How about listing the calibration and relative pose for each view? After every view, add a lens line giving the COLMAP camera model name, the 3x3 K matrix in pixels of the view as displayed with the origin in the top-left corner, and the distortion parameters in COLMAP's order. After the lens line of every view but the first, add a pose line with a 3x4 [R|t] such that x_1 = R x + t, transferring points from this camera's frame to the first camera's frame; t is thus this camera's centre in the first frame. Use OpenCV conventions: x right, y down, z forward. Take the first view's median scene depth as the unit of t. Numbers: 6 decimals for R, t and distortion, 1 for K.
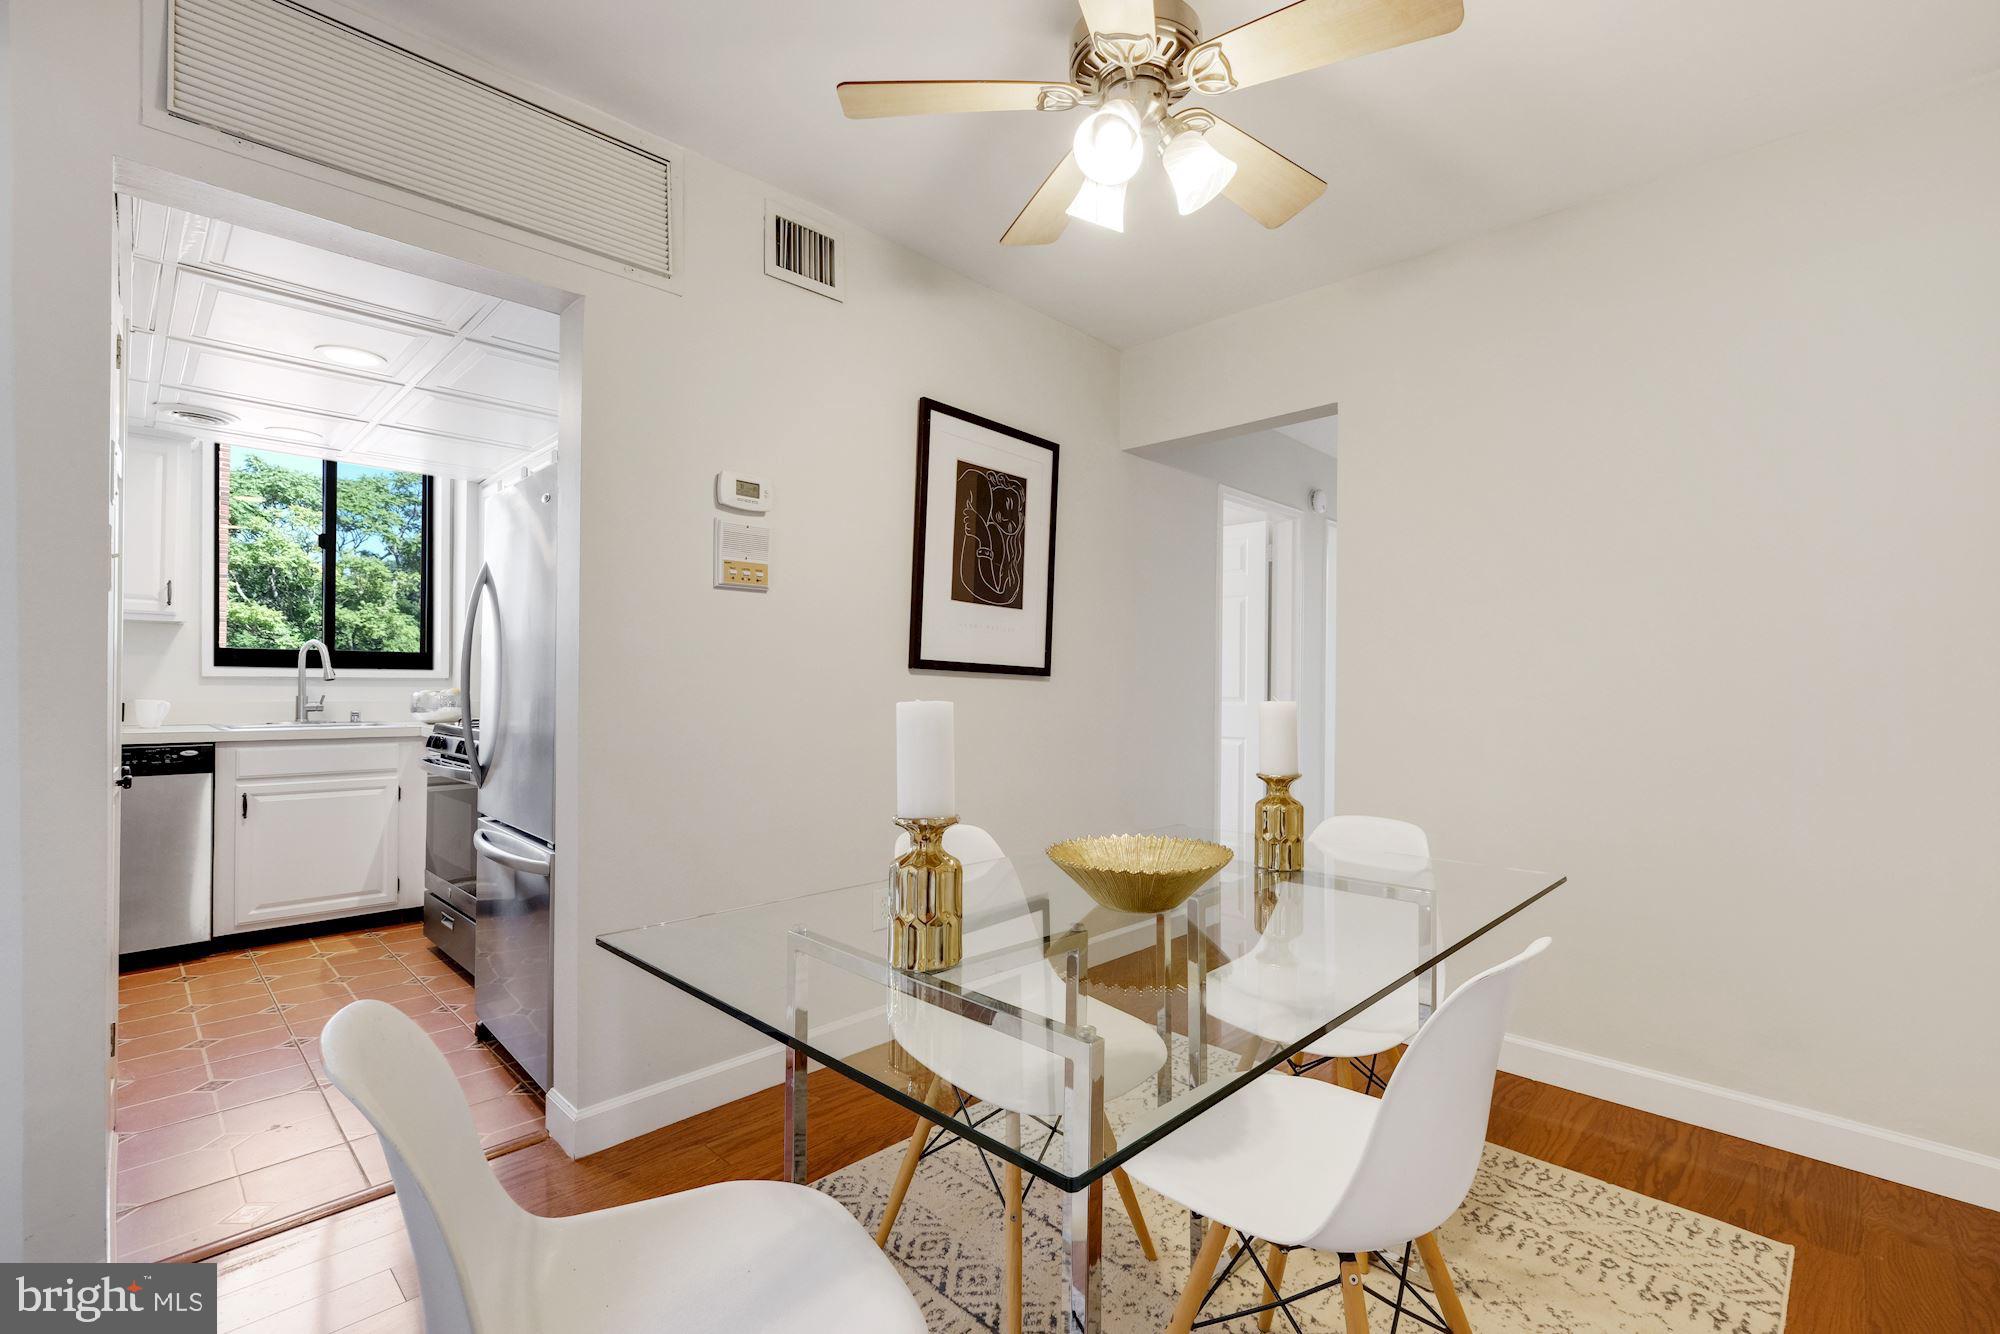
lens RADIAL K [[881.2, 0, 1004.6], [0, 881.2, 684.4], [0, 0, 1]] dist [0.001465, -0.000141]
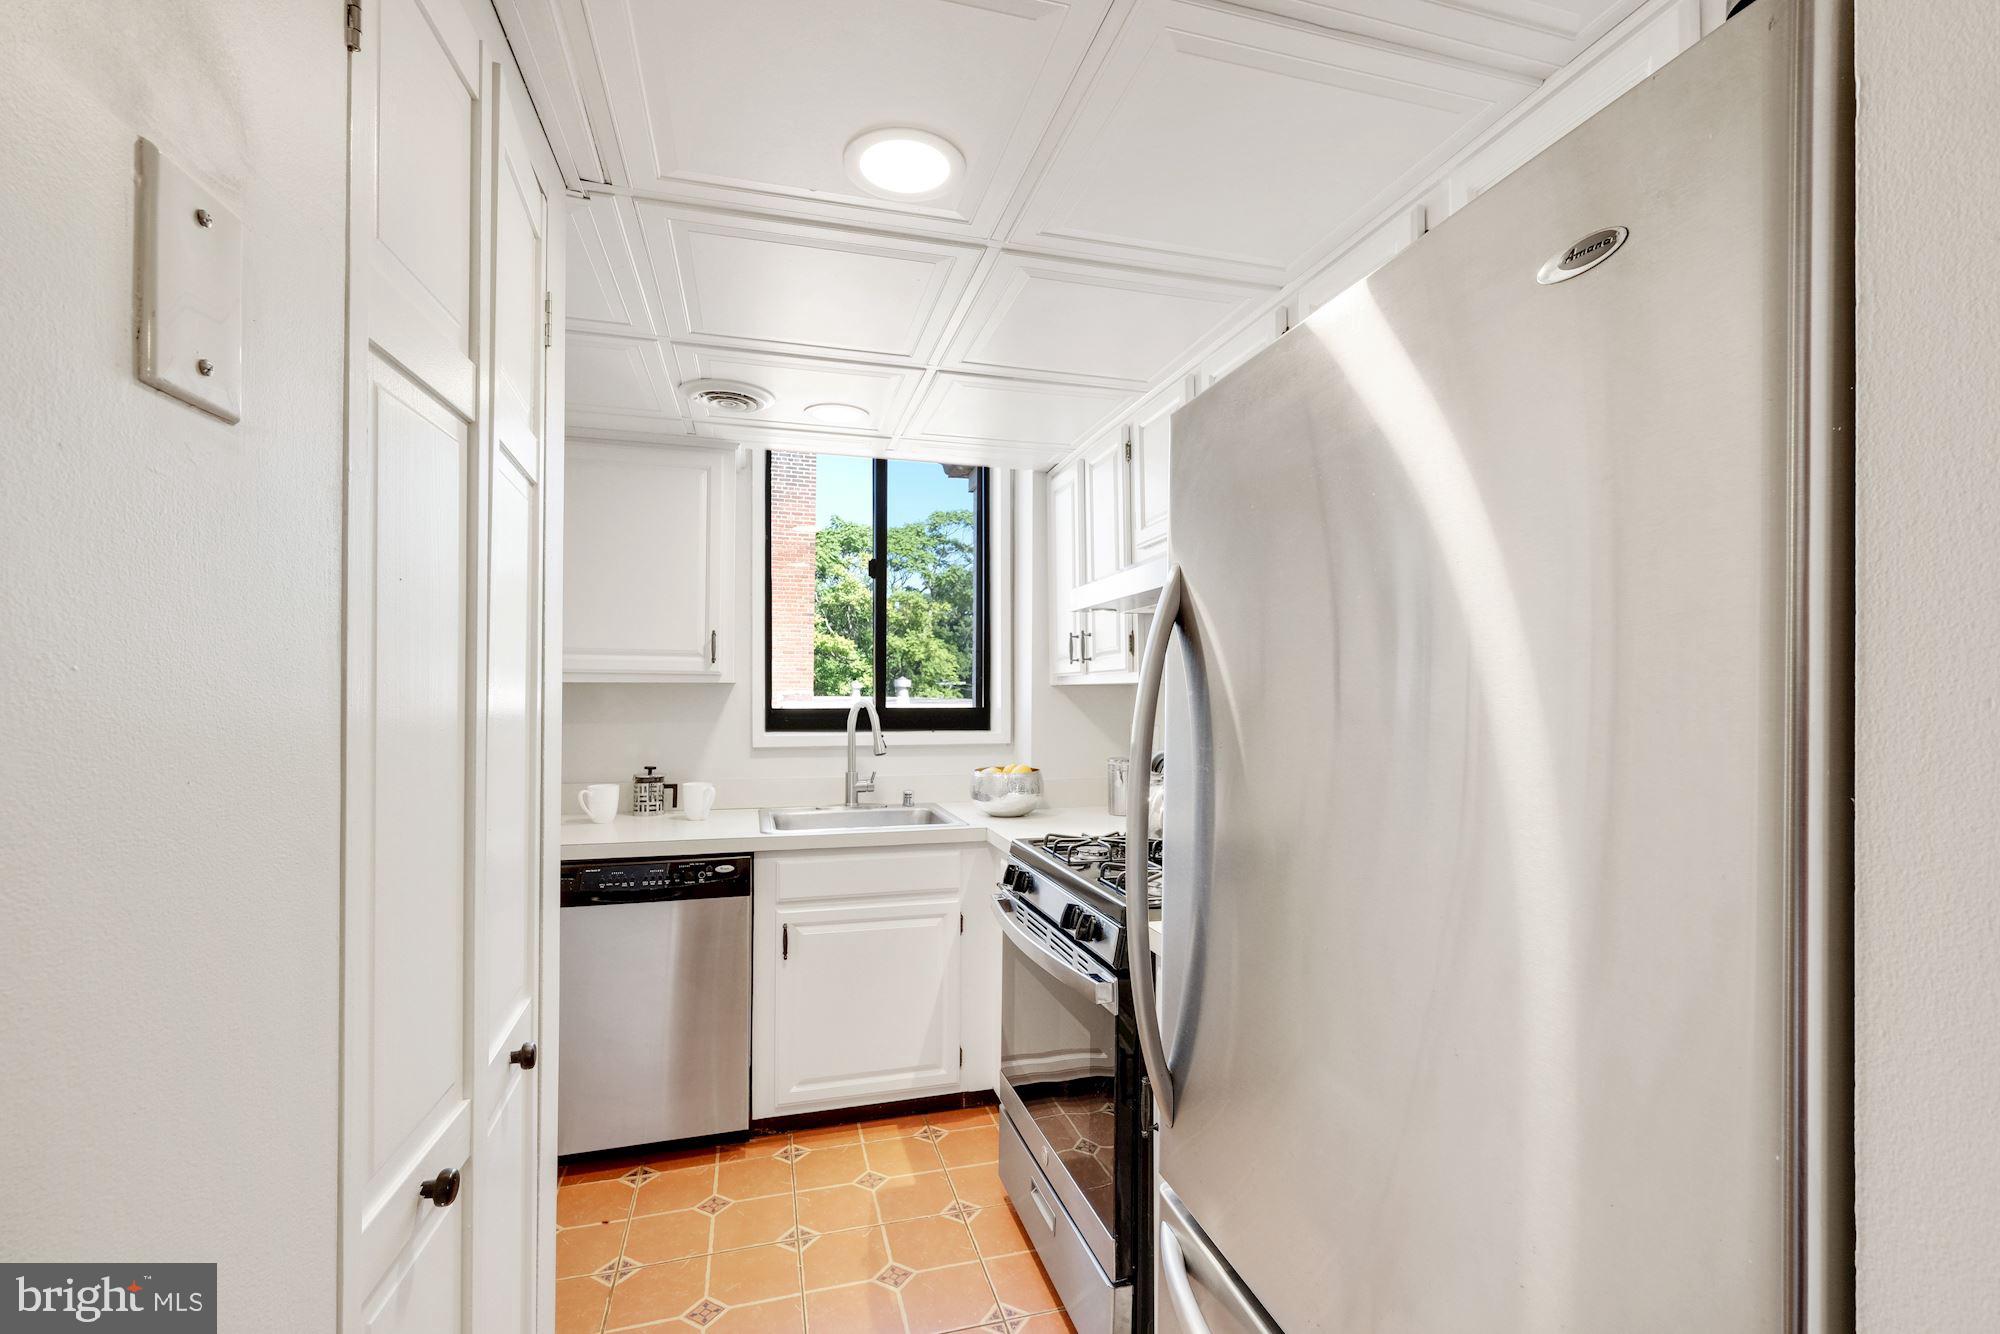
lens RADIAL K [[881.2, 0, 1004.6], [0, 881.2, 684.4], [0, 0, 1]] dist [0.001465, -0.000141]
pose [[0.868061, -0.010990, -0.496336, -0.274253], [0.005760, 0.999911, -0.012067, -0.048416], [0.496424, 0.007616, 0.868047, 0.365852]]
